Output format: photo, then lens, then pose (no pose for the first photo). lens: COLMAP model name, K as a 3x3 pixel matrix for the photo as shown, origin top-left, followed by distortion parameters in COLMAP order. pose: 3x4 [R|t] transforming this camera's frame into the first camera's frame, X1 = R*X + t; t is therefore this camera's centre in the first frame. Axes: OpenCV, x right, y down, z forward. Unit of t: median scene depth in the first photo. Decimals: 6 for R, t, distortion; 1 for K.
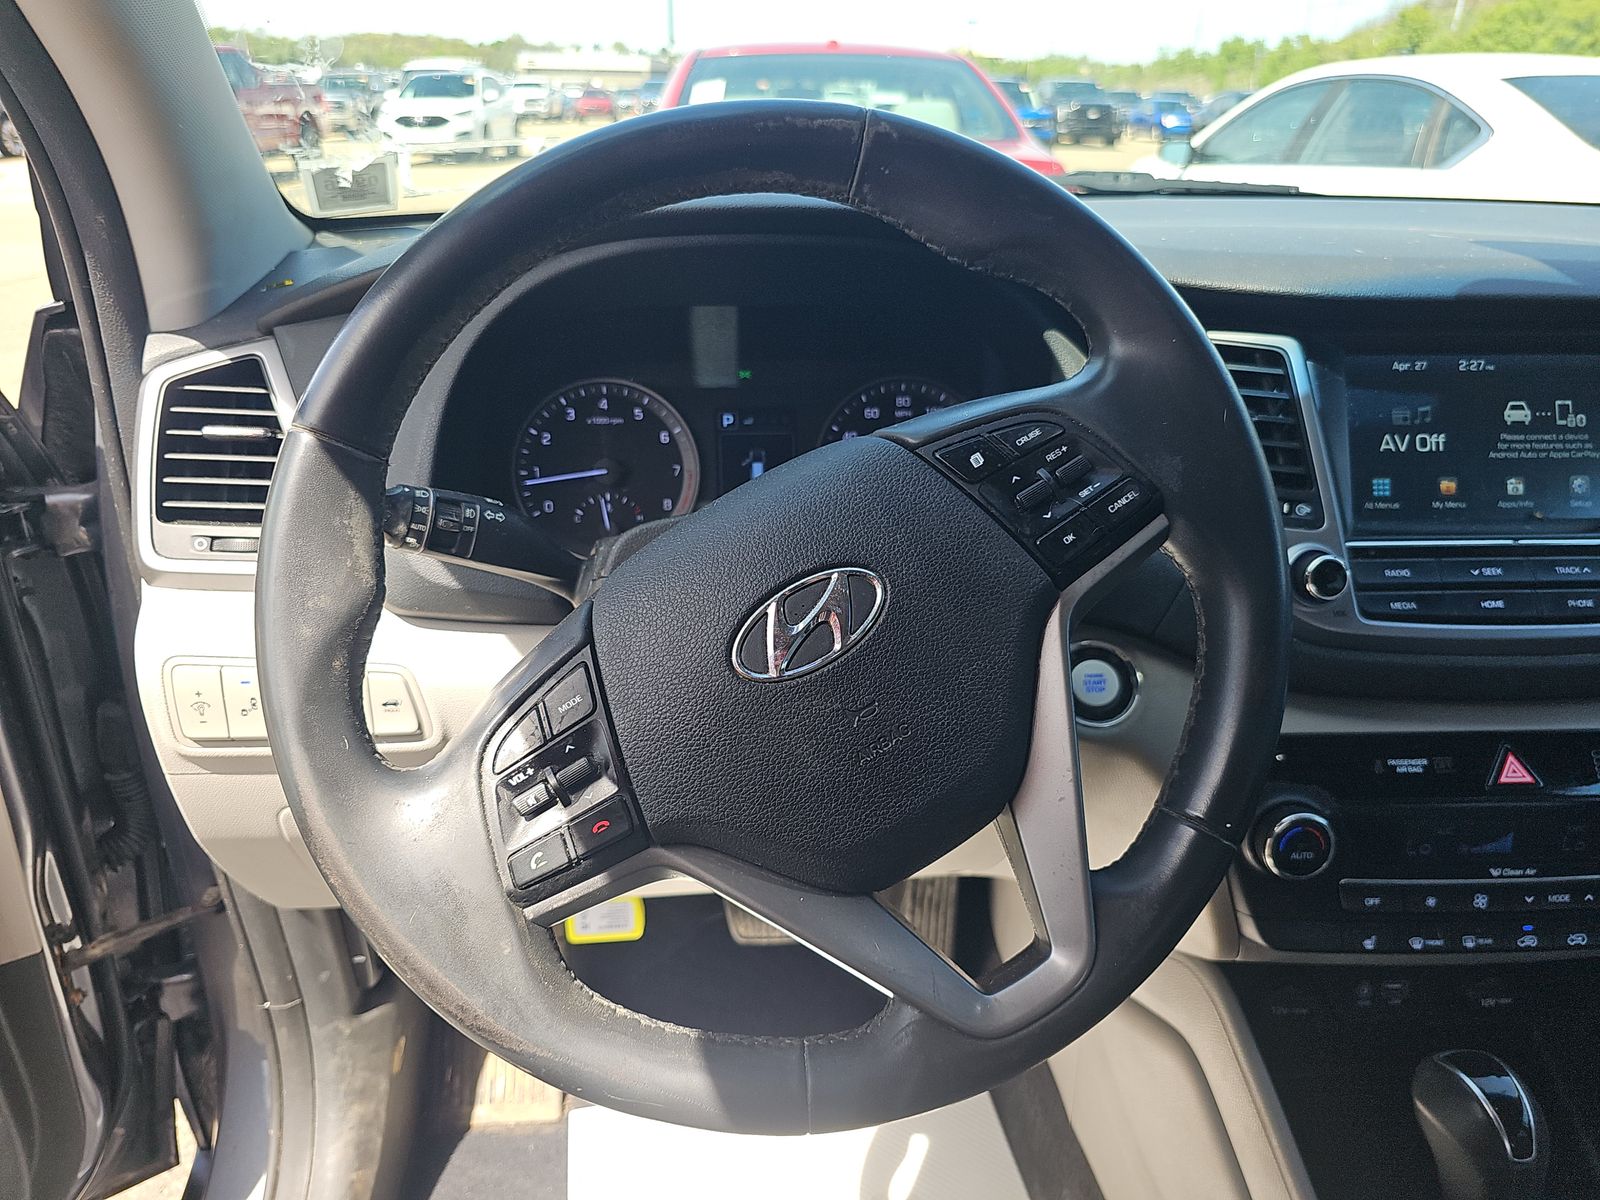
lens RADIAL K [[1080.3, 0, 784.6], [0, 1080.3, 609.3], [0, 0, 1]] dist [0.016323, -0.030394]
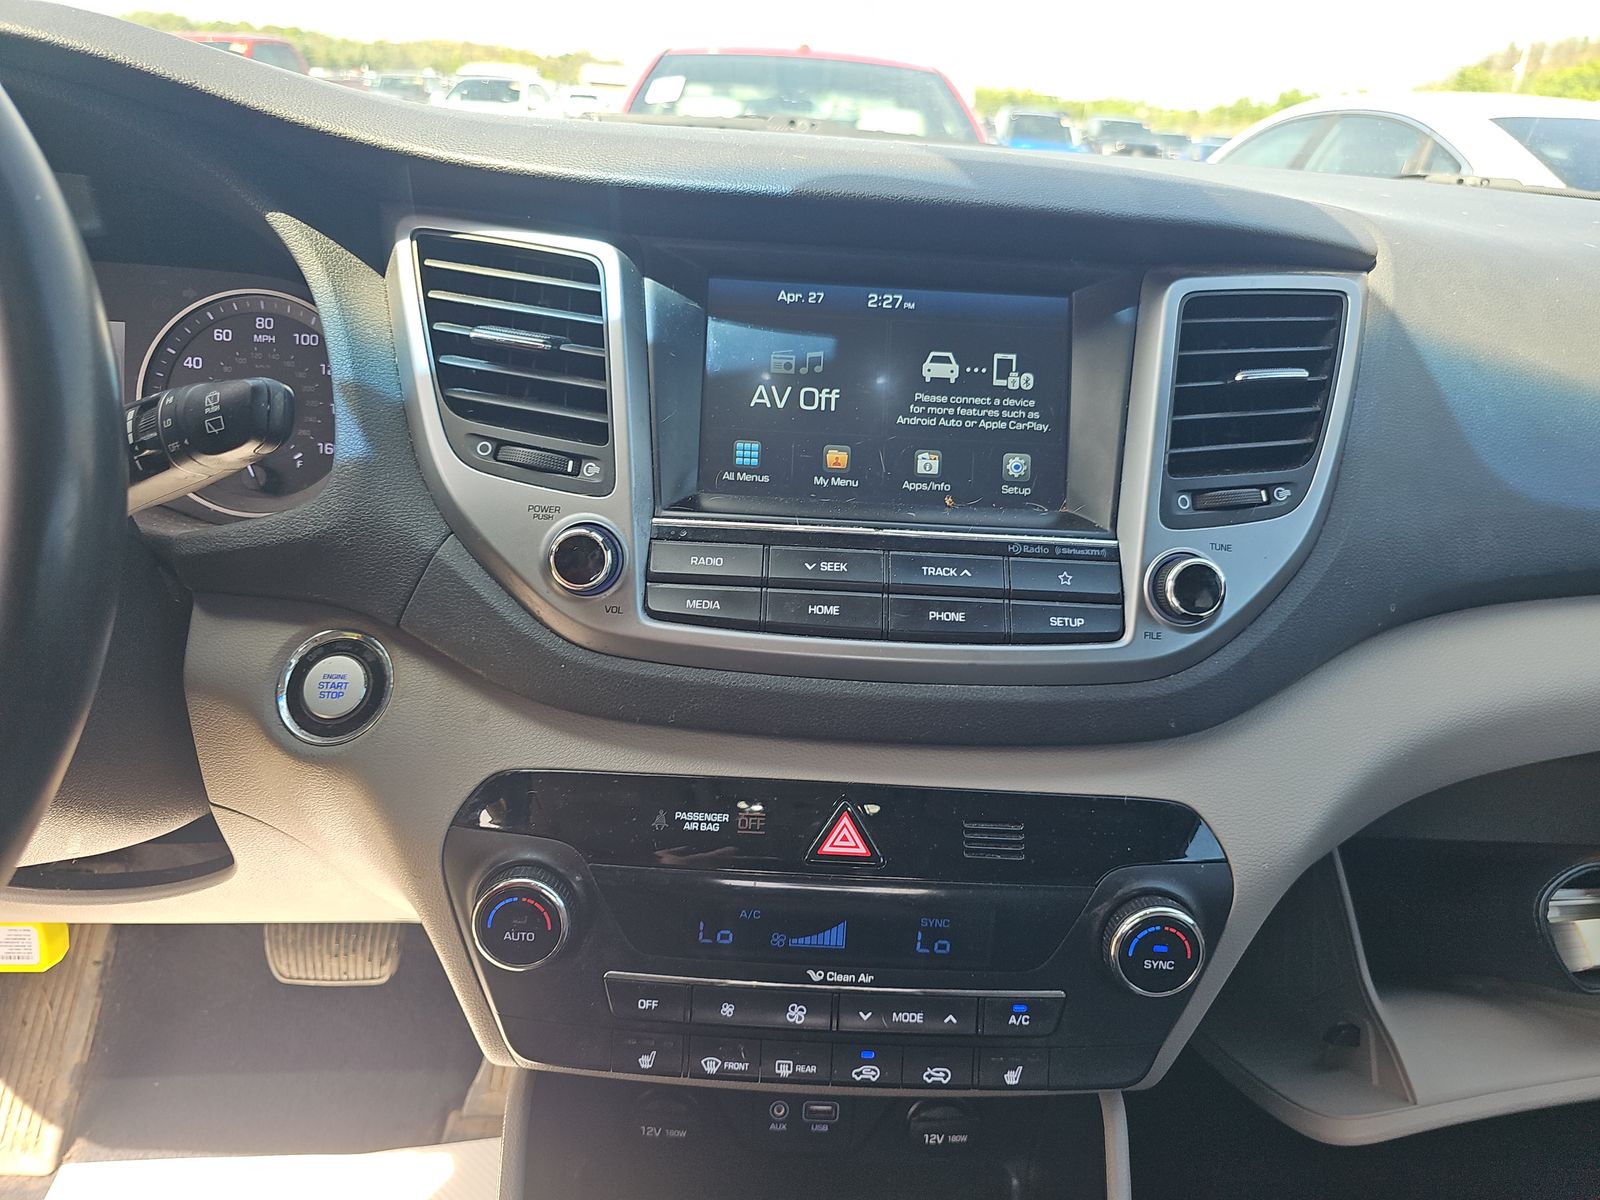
lens RADIAL K [[1080.3, 0, 803.4], [0, 1080.3, 605.3], [0, 0, 1]] dist [0.016323, -0.030394]
pose [[0.998033, 0.060477, -0.016486, 0.607378], [-0.060850, 0.997878, -0.023152, 0.009212], [0.015051, 0.024109, 0.999596, 0.243409]]
